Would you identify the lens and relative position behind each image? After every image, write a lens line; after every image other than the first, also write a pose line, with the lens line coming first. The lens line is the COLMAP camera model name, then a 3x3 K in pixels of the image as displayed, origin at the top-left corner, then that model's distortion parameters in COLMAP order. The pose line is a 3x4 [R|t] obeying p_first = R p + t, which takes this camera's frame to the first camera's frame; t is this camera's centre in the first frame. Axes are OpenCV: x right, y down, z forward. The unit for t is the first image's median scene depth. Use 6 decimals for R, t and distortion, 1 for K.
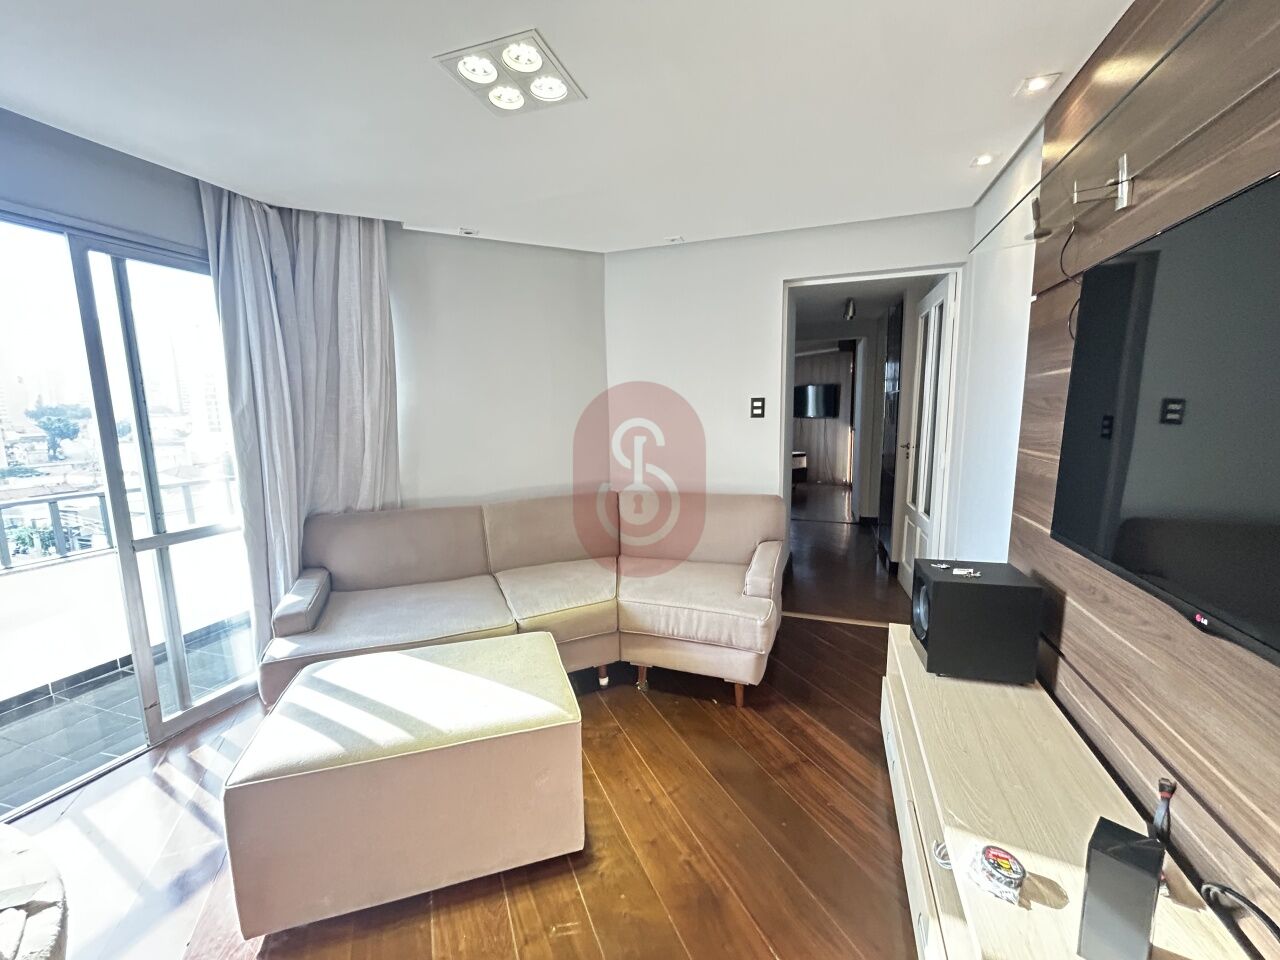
lens RADIAL K [[518.8, 0, 640.0], [0, 518.8, 480.0], [0, 0, 1]] dist [0.001332, 0.000434]
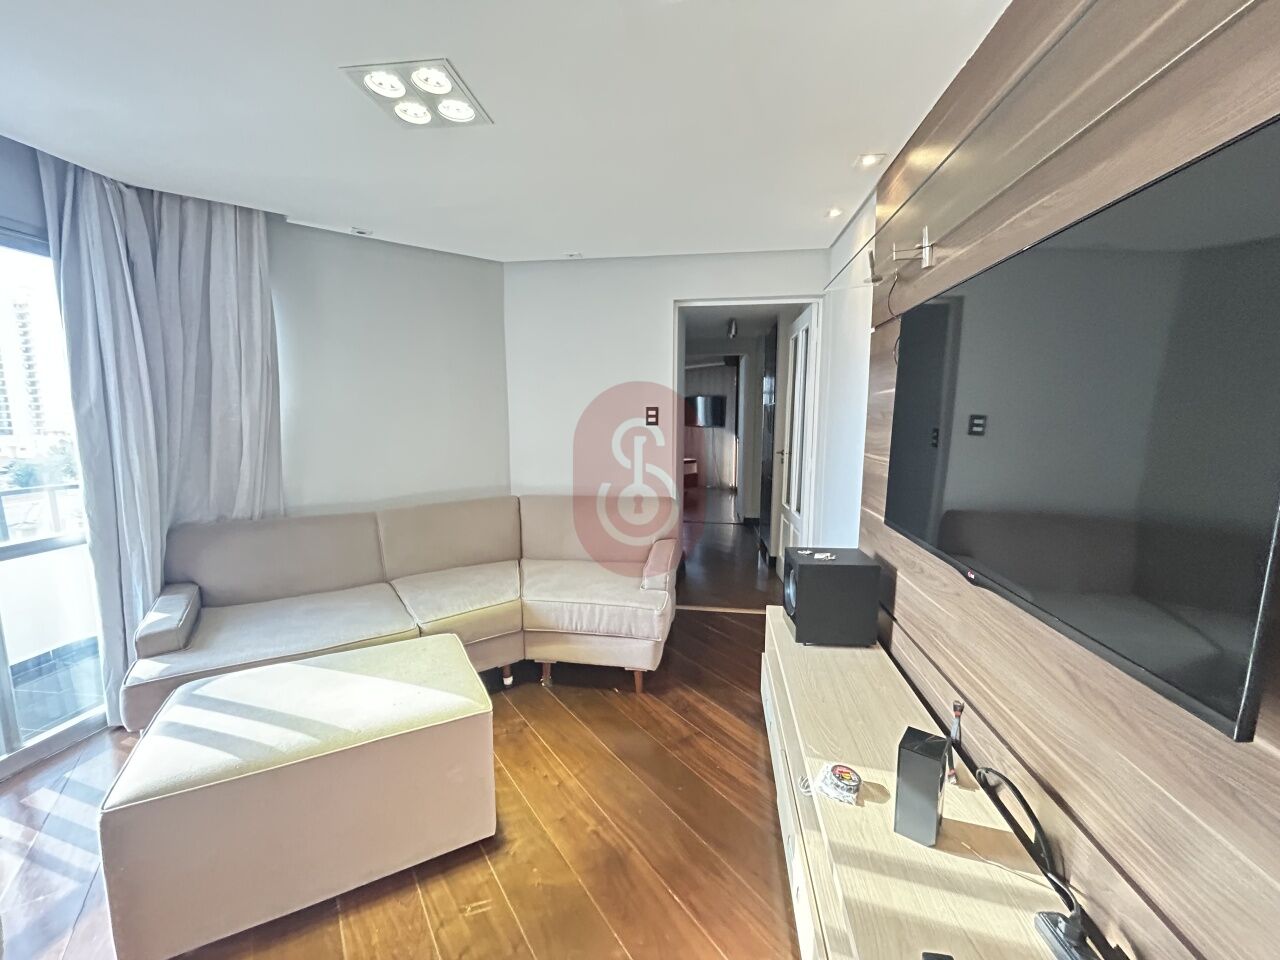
lens RADIAL K [[518.8, 0, 640.0], [0, 518.8, 480.0], [0, 0, 1]] dist [0.001332, 0.000434]
pose [[0.979968, -0.007597, 0.199011, -0.019822], [0.010542, 0.999850, -0.013744, 0.011546], [-0.198877, 0.015567, 0.979901, -0.072868]]
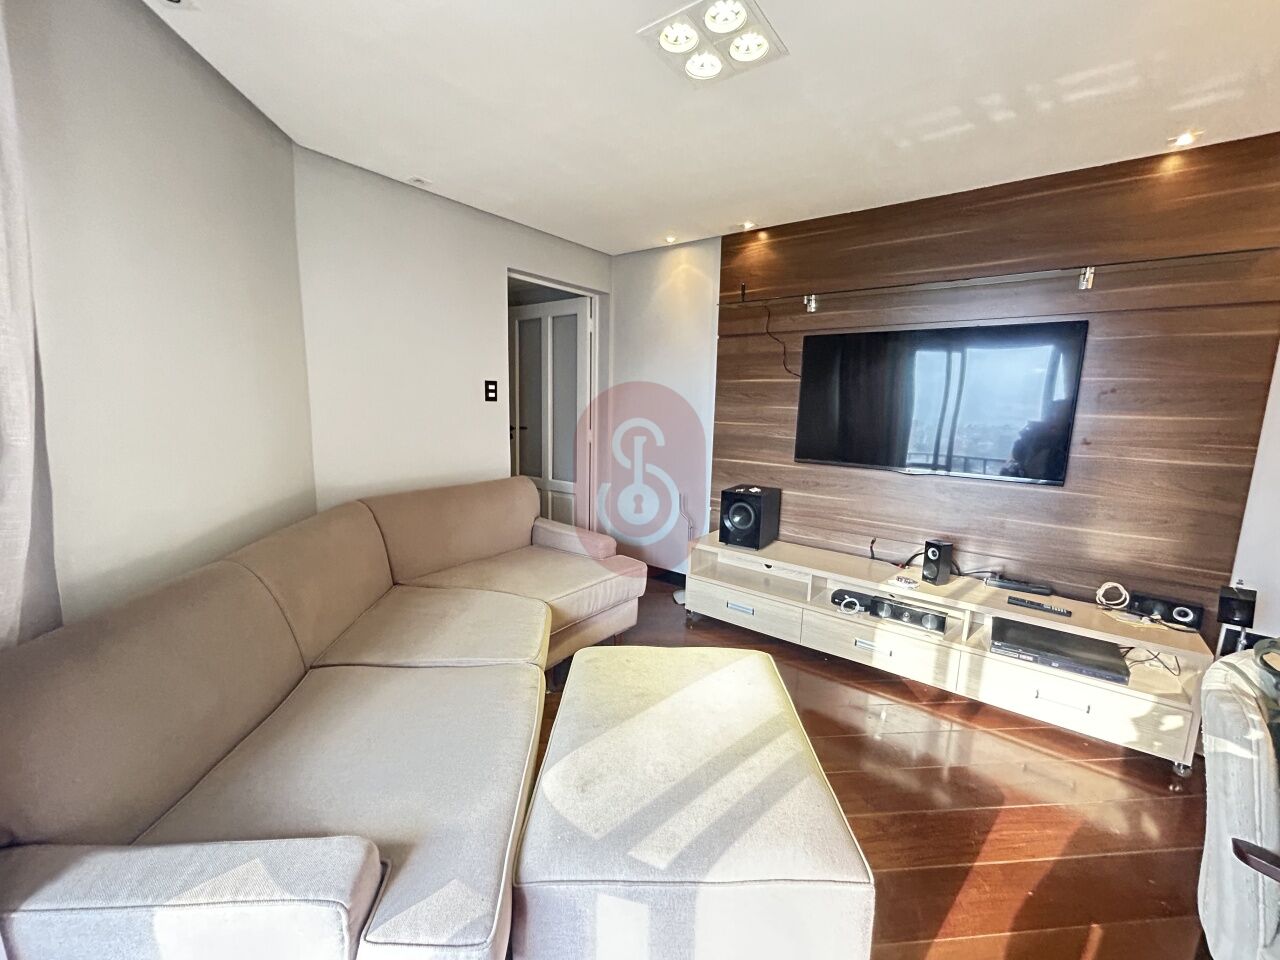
lens RADIAL K [[518.8, 0, 640.0], [0, 518.8, 480.0], [0, 0, 1]] dist [0.001332, 0.000434]
pose [[0.315383, -0.125106, 0.940682, -0.966510], [0.104264, 0.989839, 0.096687, -0.057475], [-0.943219, 0.067586, 0.325223, 0.646310]]
